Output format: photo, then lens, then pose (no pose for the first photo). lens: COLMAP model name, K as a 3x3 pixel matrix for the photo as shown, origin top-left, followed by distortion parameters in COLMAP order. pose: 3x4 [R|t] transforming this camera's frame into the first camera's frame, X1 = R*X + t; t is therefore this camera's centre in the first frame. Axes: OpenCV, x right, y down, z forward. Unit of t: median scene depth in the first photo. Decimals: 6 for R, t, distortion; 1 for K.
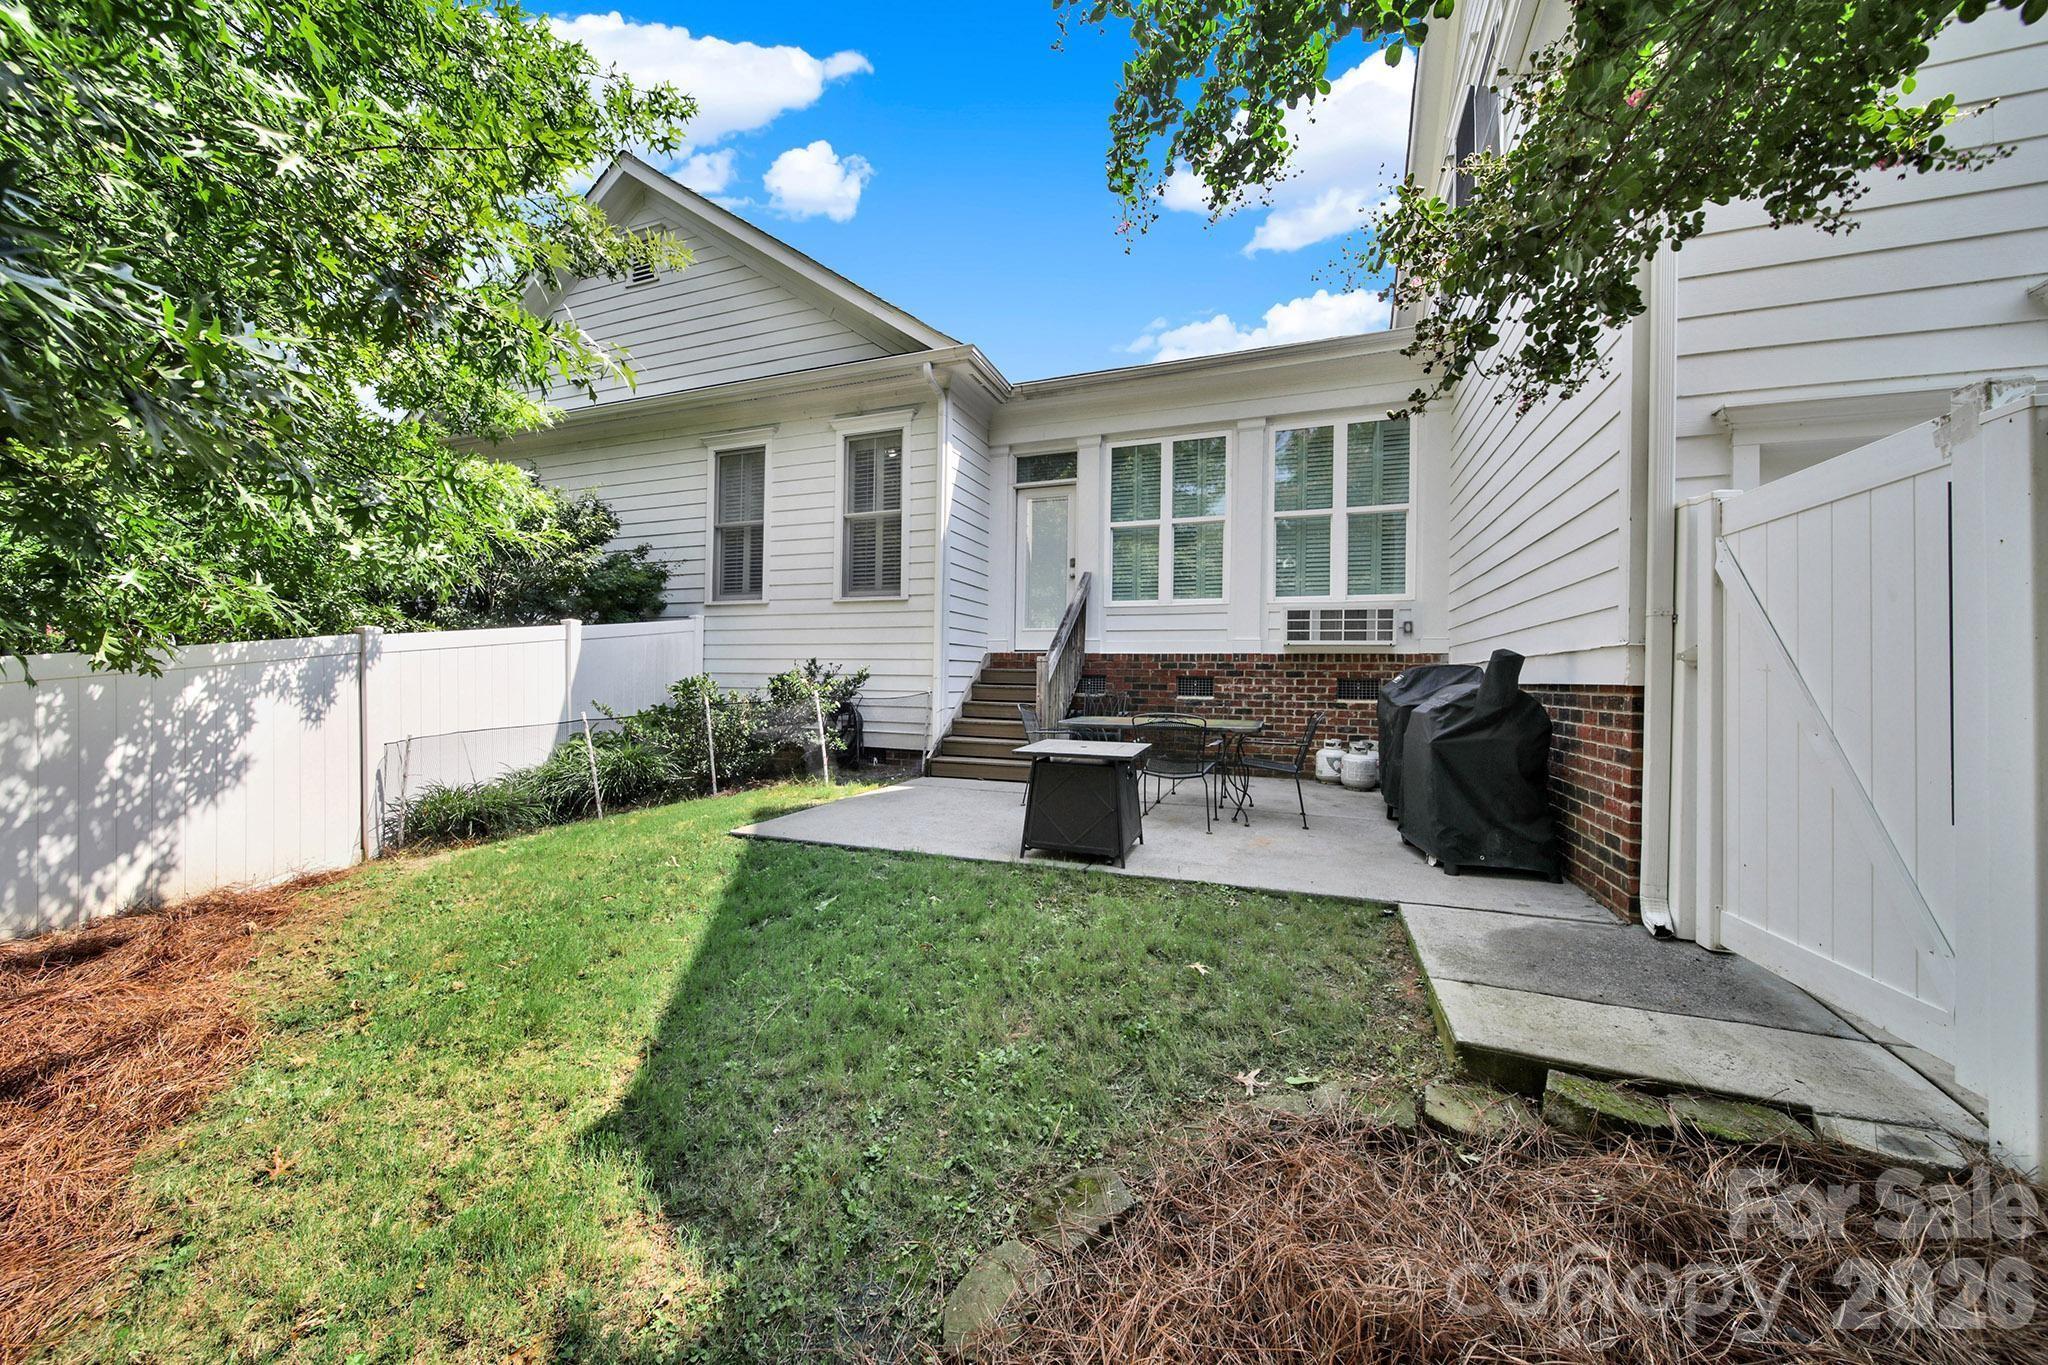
lens RADIAL K [[735.8, 0, 1021.5], [0, 735.8, 679.5], [0, 0, 1]] dist [-0.000294, -0.000098]
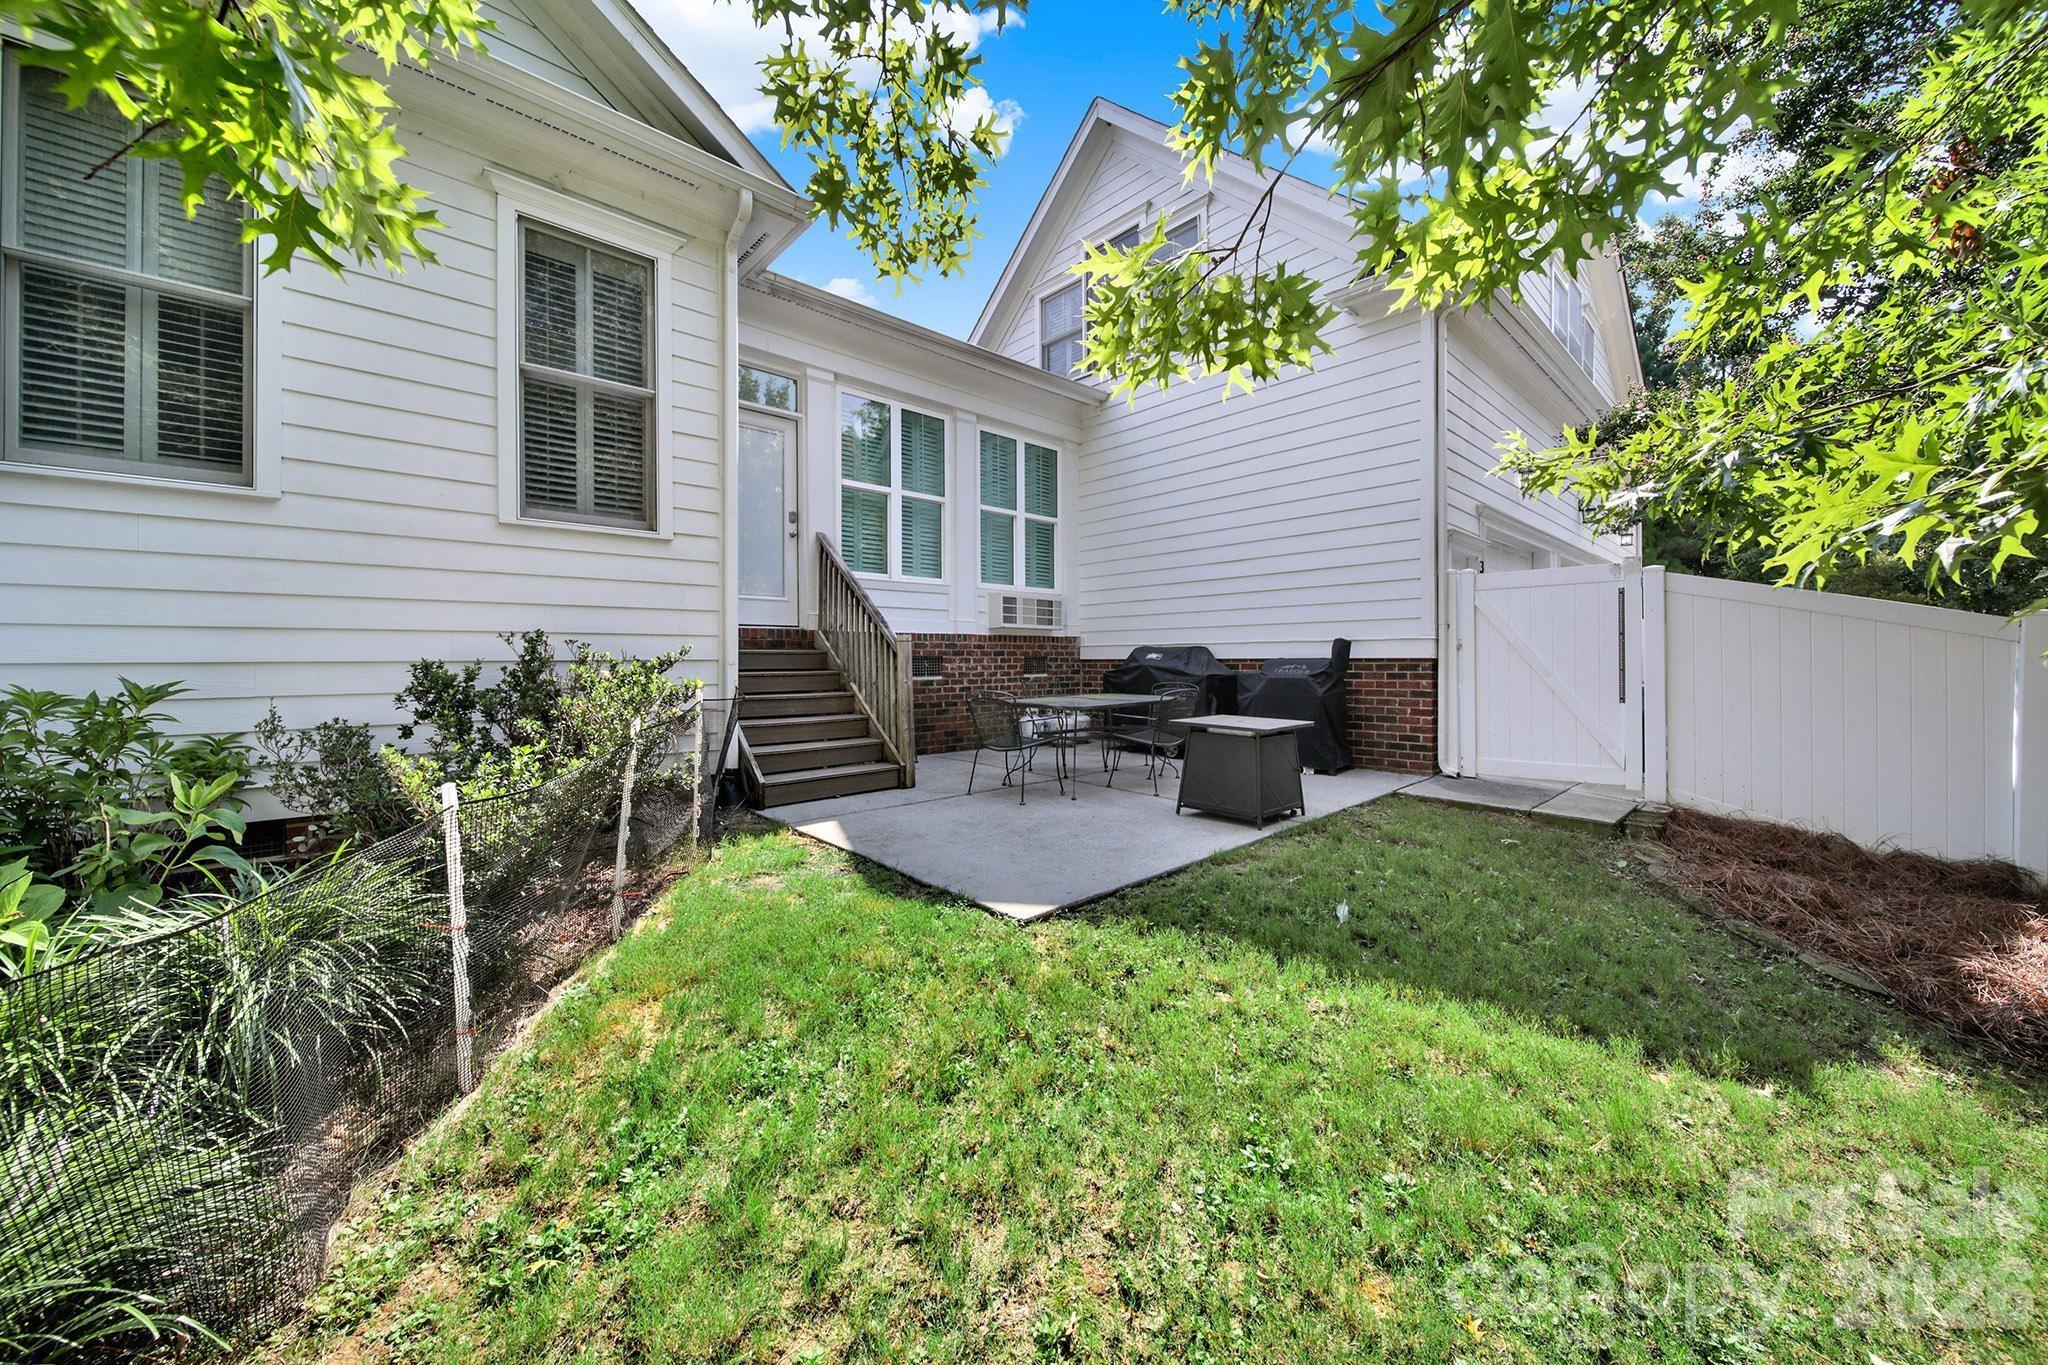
lens RADIAL K [[735.8, 0, 1026.4], [0, 735.8, 661.0], [0, 0, 1]] dist [-0.000294, -0.000098]
pose [[0.433230, -0.017813, 0.901107, -0.602362], [0.012359, 0.999828, 0.013823, -0.010622], [-0.901198, 0.005148, 0.433376, 0.465932]]
